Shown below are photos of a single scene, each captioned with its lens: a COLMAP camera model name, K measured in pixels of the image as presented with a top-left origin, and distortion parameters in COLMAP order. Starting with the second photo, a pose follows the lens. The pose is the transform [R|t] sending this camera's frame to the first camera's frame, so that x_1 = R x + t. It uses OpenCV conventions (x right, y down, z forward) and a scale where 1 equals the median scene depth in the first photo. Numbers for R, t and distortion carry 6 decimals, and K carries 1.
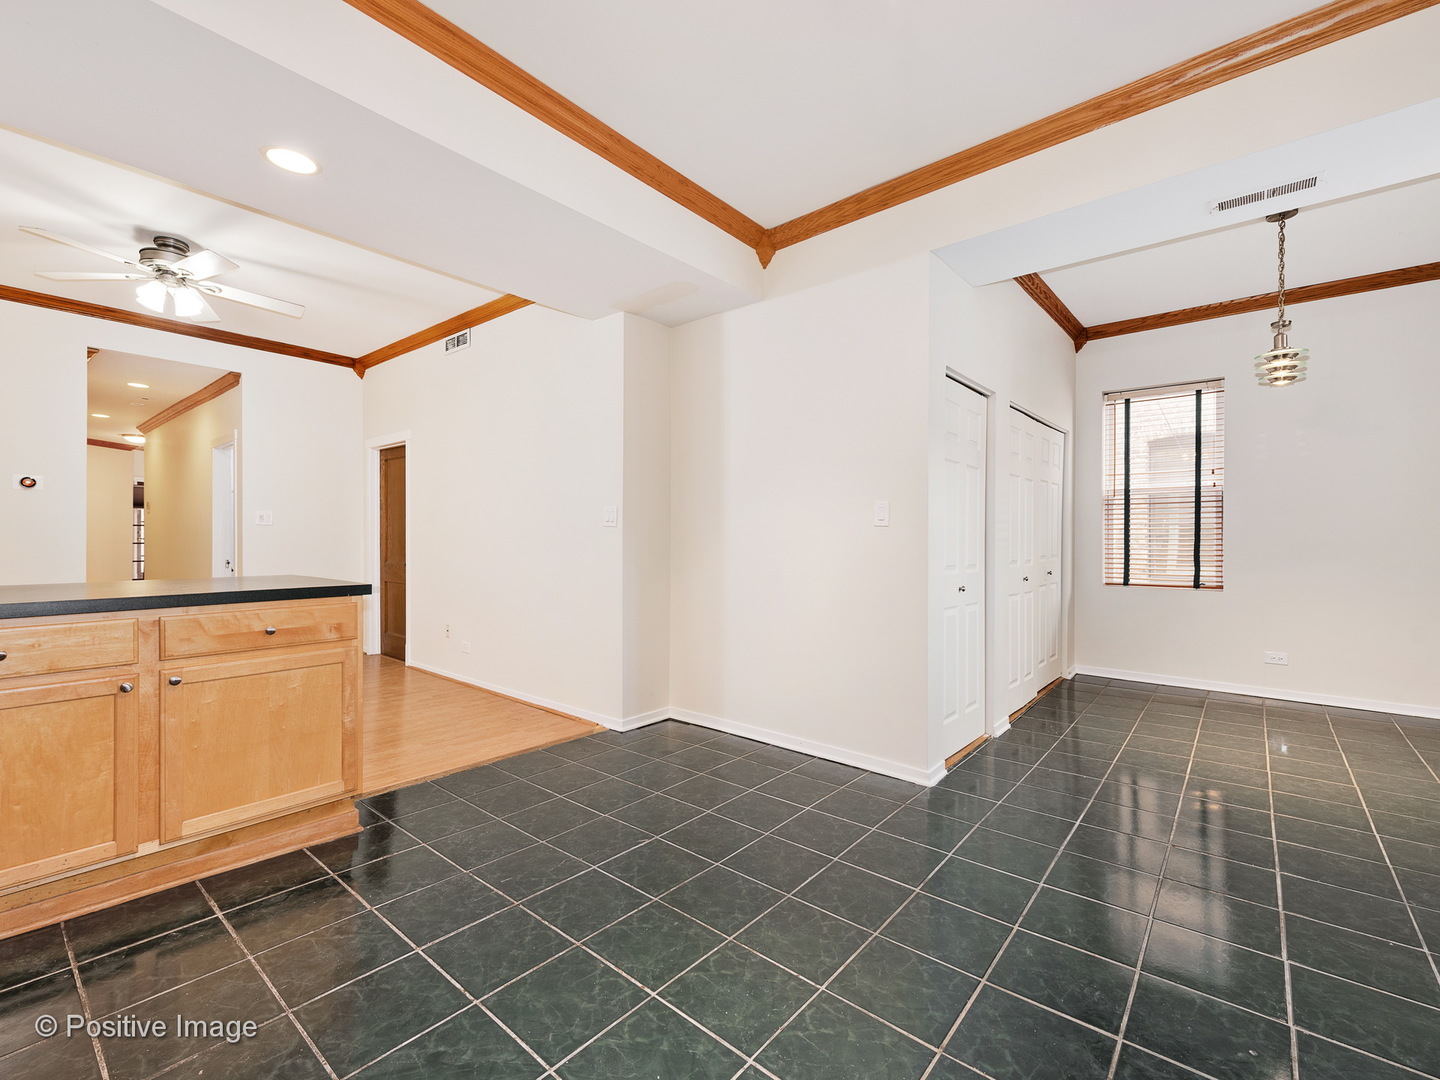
lens RADIAL K [[634.4, 0, 724.8], [0, 634.4, 538.2], [0, 0, 1]] dist [0.013705, -0.004009]
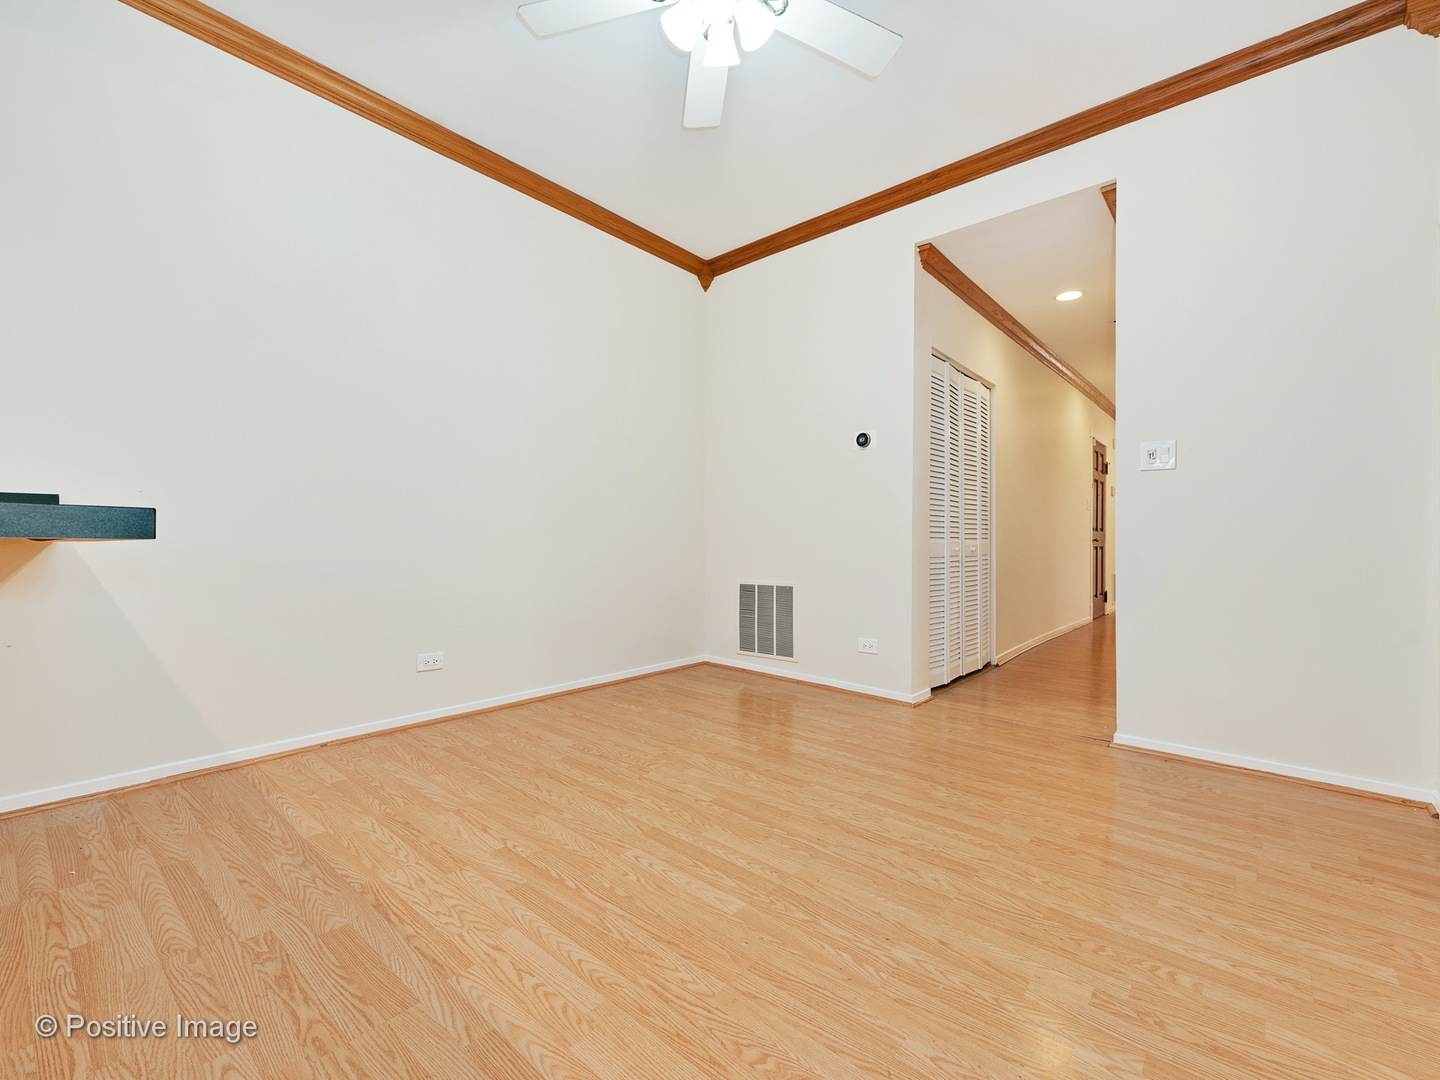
lens RADIAL K [[634.4, 0, 720.1], [0, 634.4, 532.9], [0, 0, 1]] dist [0.013705, -0.004009]
pose [[-0.016277, -0.012154, -0.999794, -0.534544], [-0.007423, 0.999900, -0.012034, 0.086315], [0.999840, 0.007225, -0.016366, 1.631529]]
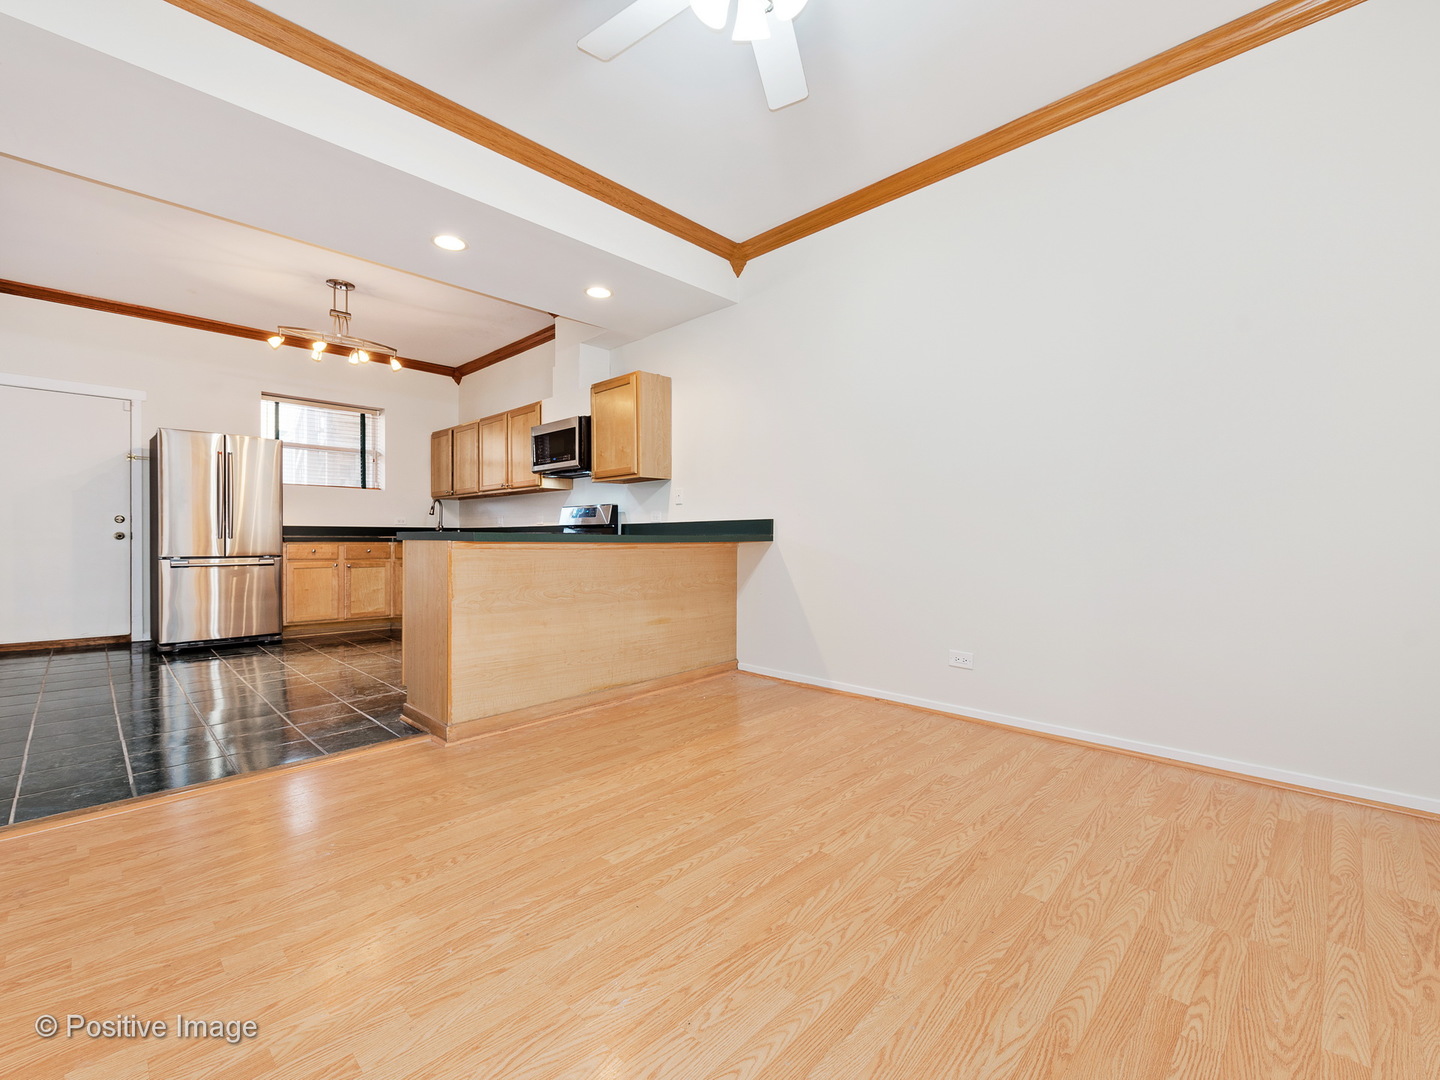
lens RADIAL K [[634.4, 0, 720.2], [0, 634.4, 543.1], [0, 0, 1]] dist [0.013705, -0.004009]
pose [[-0.995451, -0.005457, 0.095118, -1.473956], [-0.004425, 0.999929, 0.011061, 0.074427], [-0.095172, 0.010590, -0.995405, 2.451099]]
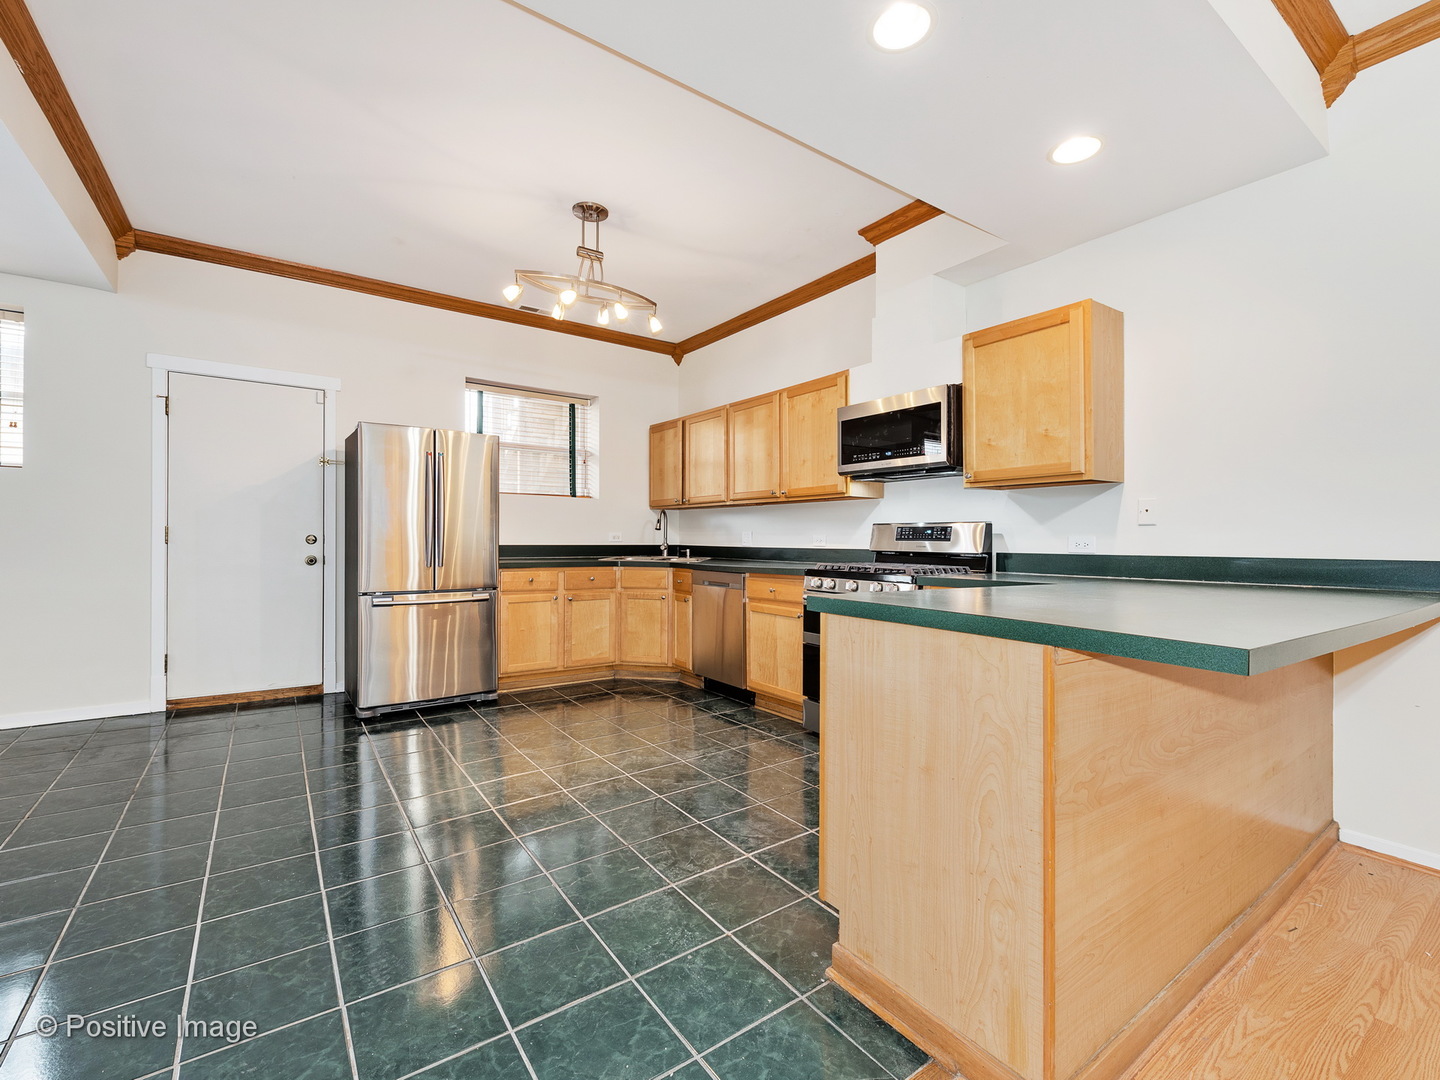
lens RADIAL K [[634.4, 0, 717.6], [0, 634.4, 542.0], [0, 0, 1]] dist [0.013705, -0.004009]
pose [[-0.965765, -0.010925, 0.259189, -0.667450], [-0.008611, 0.999912, 0.010064, -0.000643], [-0.259276, 0.007488, -0.965774, 1.799060]]
